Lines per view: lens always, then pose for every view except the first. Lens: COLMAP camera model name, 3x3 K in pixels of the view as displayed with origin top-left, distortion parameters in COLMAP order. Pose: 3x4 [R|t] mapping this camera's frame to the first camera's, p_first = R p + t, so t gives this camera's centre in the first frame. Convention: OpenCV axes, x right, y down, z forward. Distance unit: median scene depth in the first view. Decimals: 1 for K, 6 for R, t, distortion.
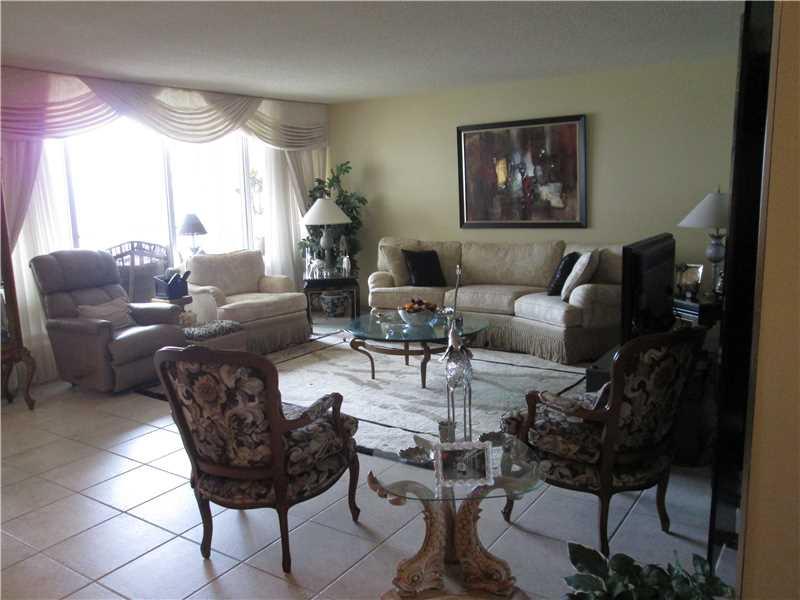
lens RADIAL K [[678.7, 0, 401.5], [0, 678.7, 302.1], [0, 0, 1]] dist [-0.014308, 0.013343]
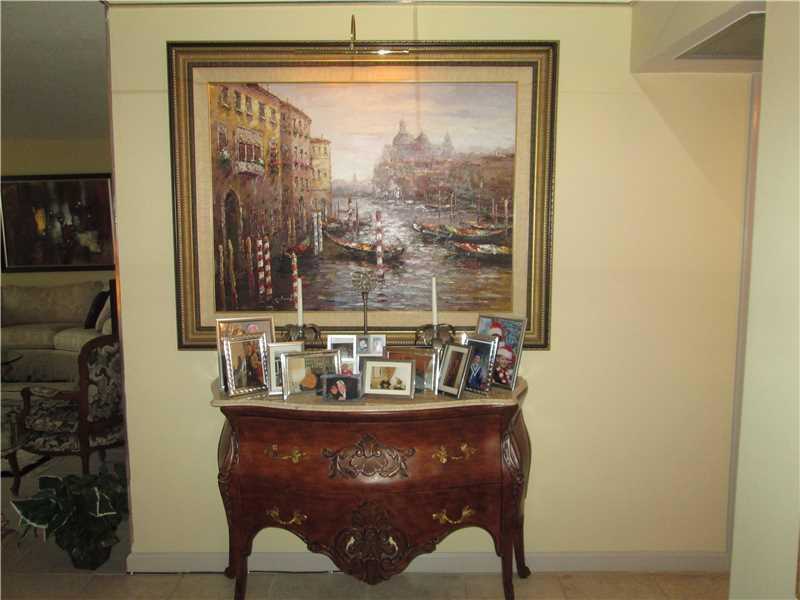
lens RADIAL K [[678.7, 0, 393.3], [0, 678.7, 303.0], [0, 0, 1]] dist [-0.014308, 0.013343]
pose [[0.843280, -0.041558, 0.535866, 0.040356], [0.077208, 0.996032, -0.044254, 0.033544], [-0.531900, 0.078691, 0.843143, -0.216382]]
